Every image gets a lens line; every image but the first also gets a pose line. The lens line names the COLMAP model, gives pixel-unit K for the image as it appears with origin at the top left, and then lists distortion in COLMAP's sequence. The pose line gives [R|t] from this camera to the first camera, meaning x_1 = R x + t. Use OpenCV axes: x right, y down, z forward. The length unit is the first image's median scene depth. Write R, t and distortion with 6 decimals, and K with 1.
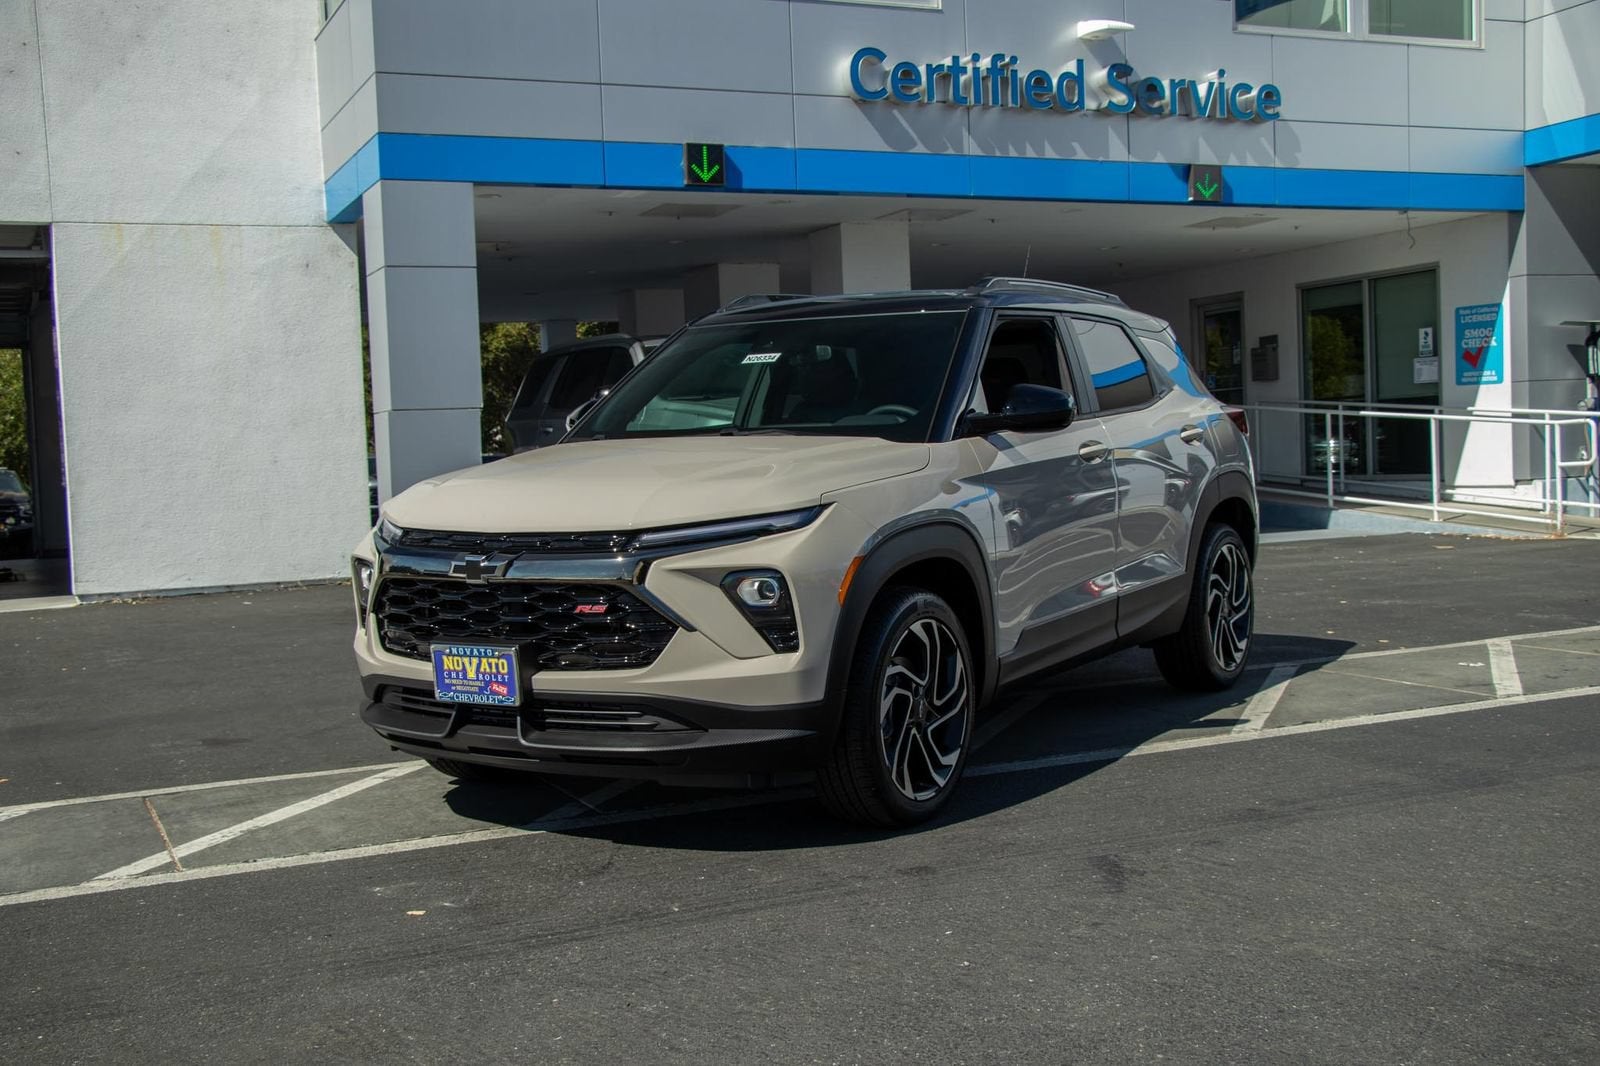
lens RADIAL K [[1885.0, 0, 753.4], [0, 1885.0, 563.7], [0, 0, 1]] dist [-0.066463, 0.376937]
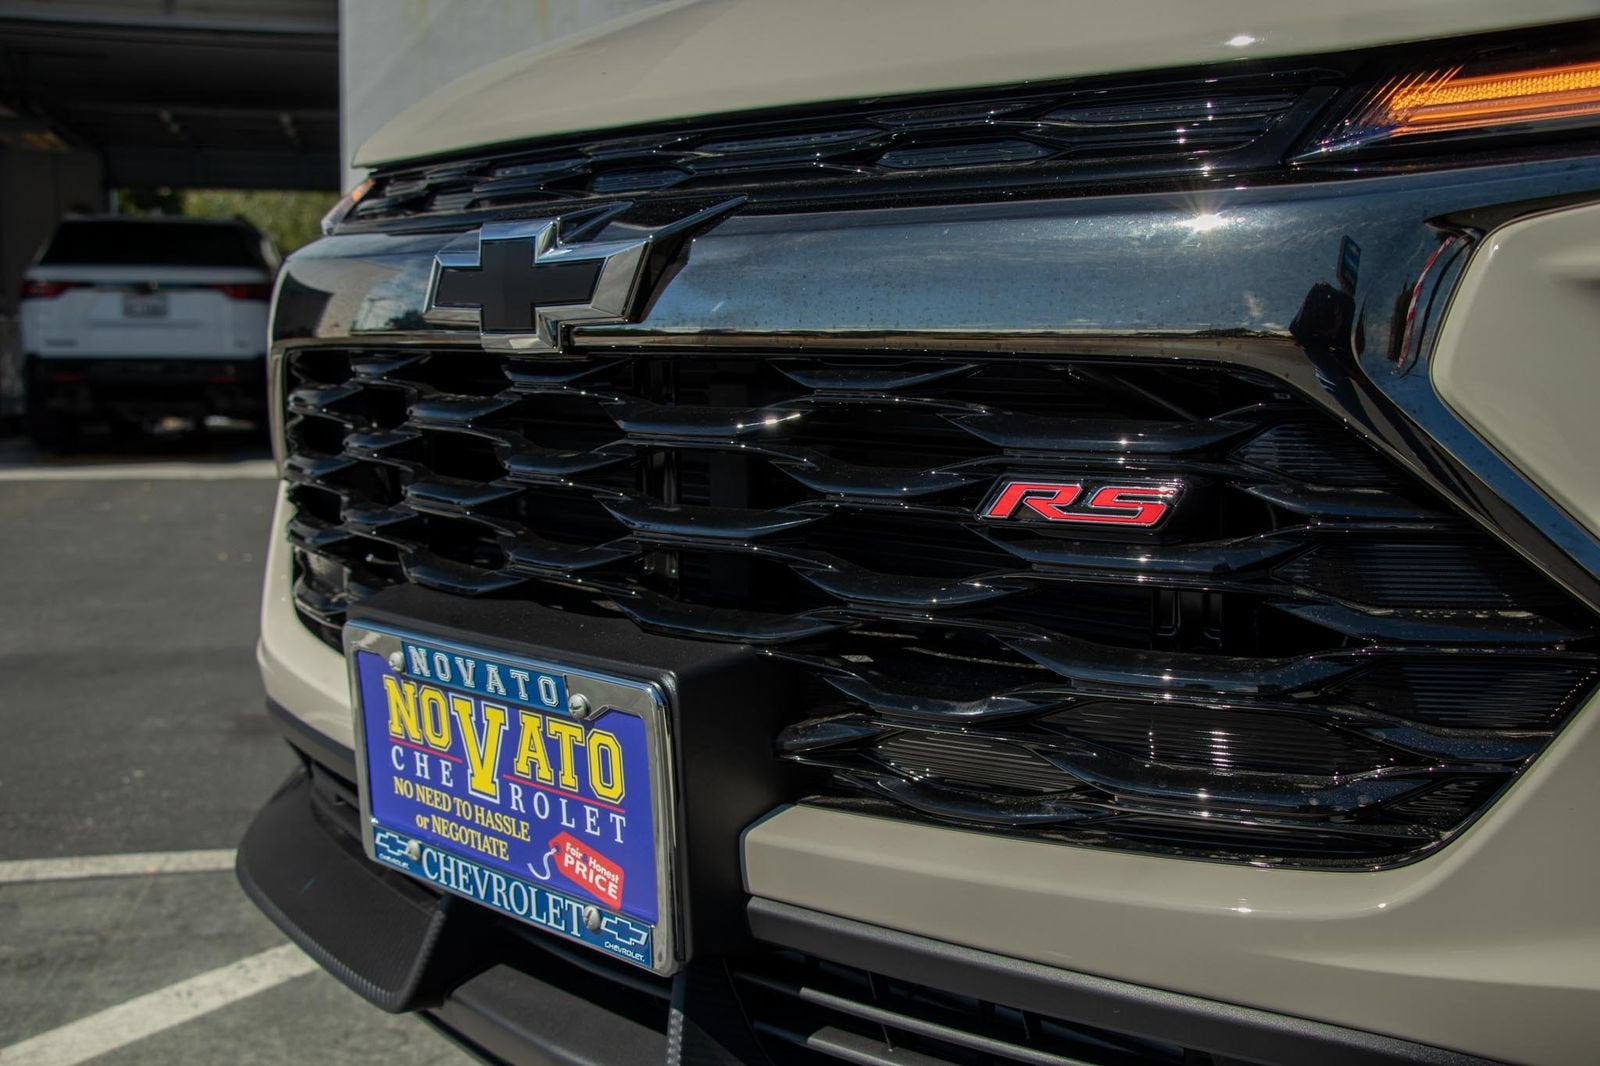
lens RADIAL K [[1885.0, 0, 753.4], [0, 1885.0, 563.7], [0, 0, 1]] dist [-0.066463, 0.376937]
pose [[0.973073, 0.061701, -0.222084, -0.071757], [-0.048470, 0.996737, 0.064549, 0.018633], [0.225342, -0.052047, 0.972889, 0.779485]]
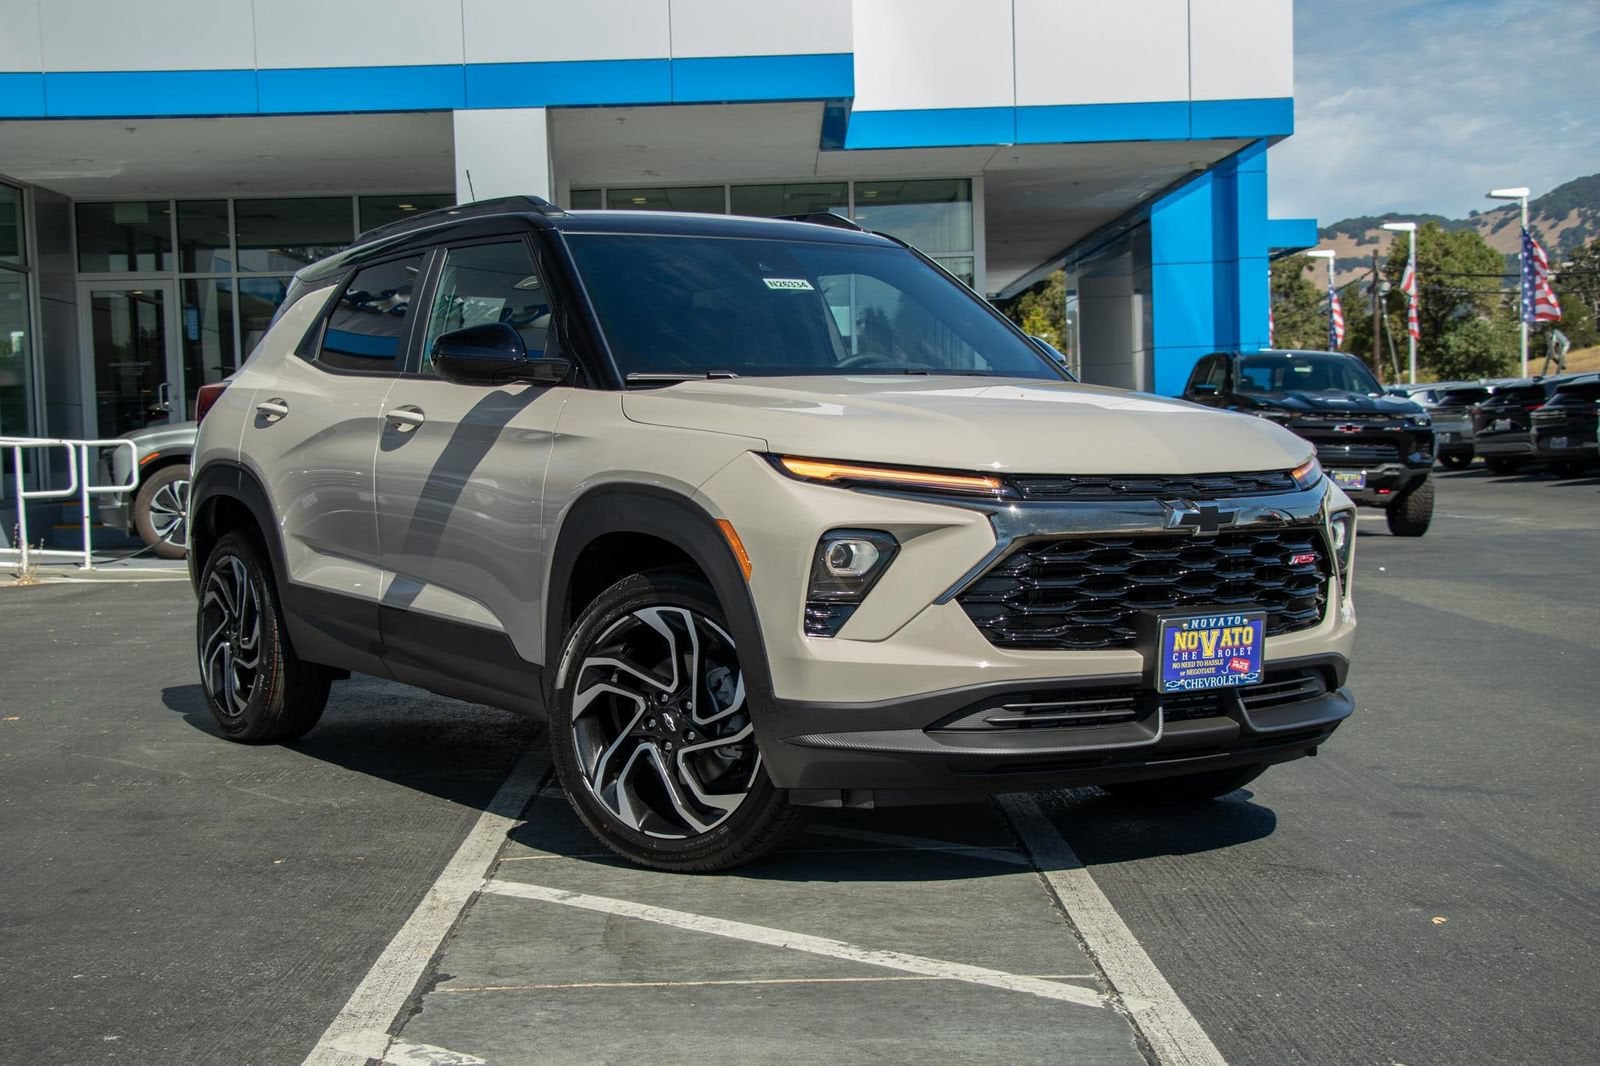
lens RADIAL K [[2391.5, 0, 799.0], [0, 2391.5, 565.8], [0, 0, 1]] dist [-0.003971, 0.799490]
pose [[0.367838, -0.024983, 0.929554, -1.119158], [0.071124, 0.997467, -0.001337, 0.011474], [-0.927166, 0.066605, 0.368683, 0.766711]]
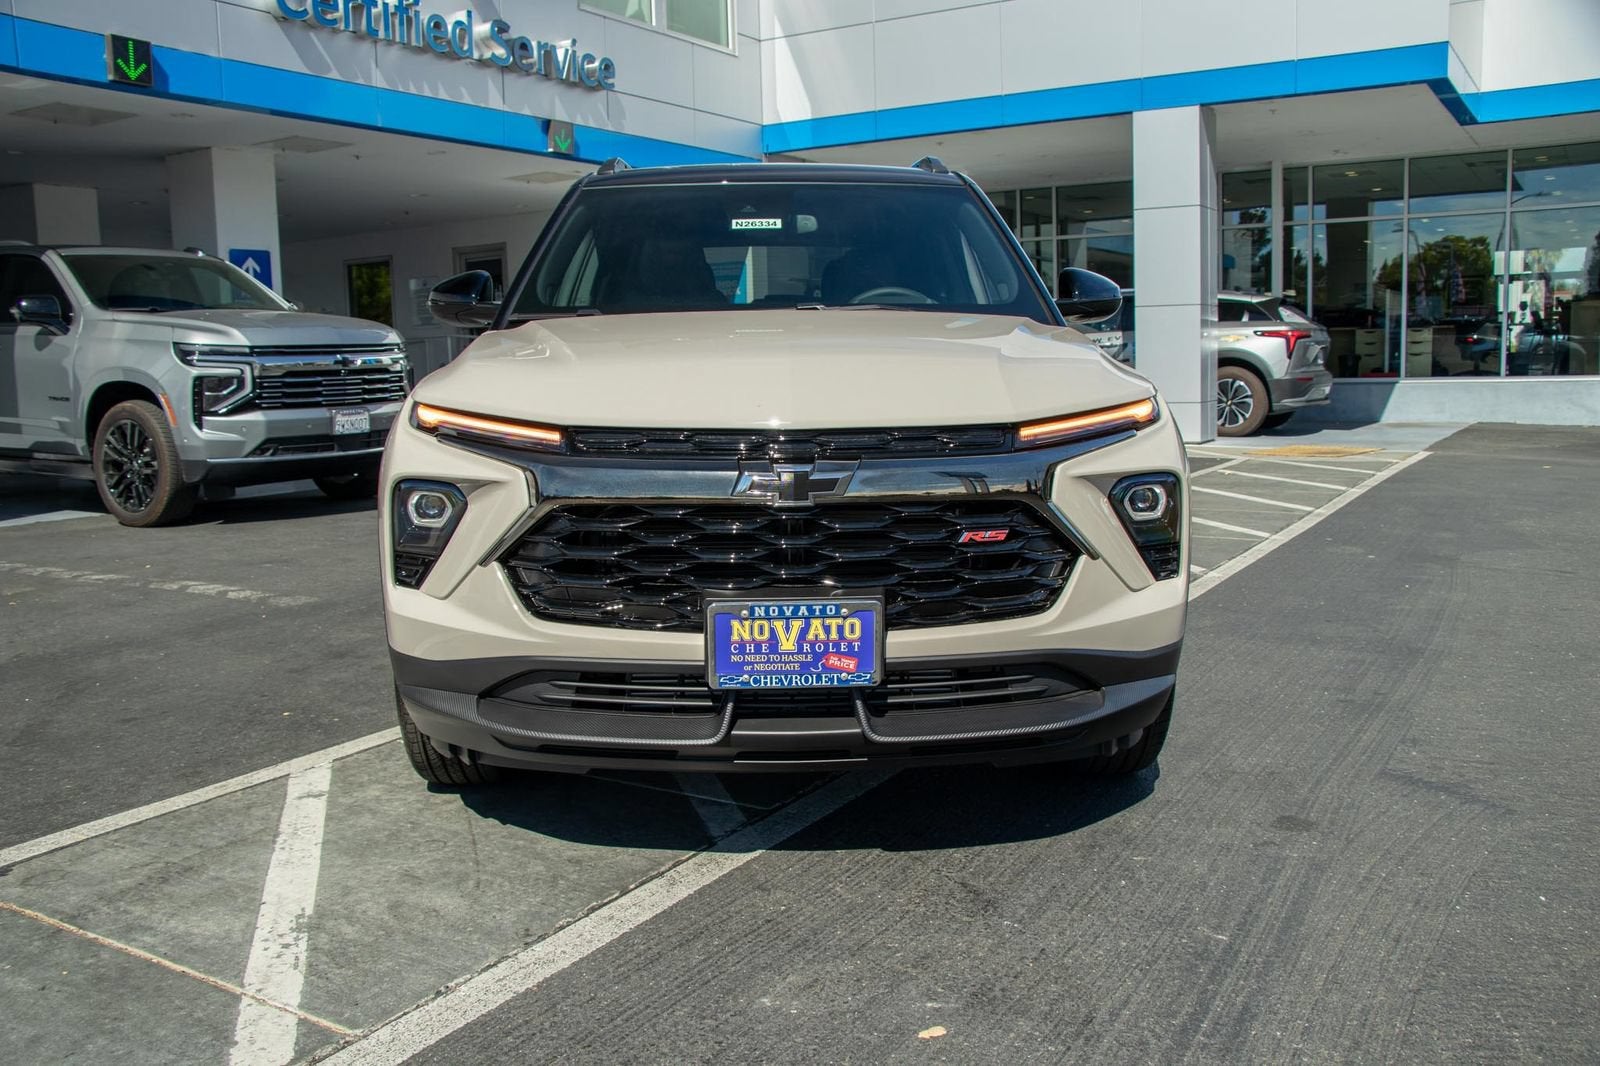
lens RADIAL K [[1465.0, 0, 790.0], [0, 1465.0, 532.7], [0, 0, 1]] dist [-0.165978, 0.219128]
pose [[0.813133, -0.051690, 0.579778, -0.433298], [0.030859, 0.998477, 0.045740, -0.003820], [-0.581259, -0.019301, 0.813490, 0.568696]]
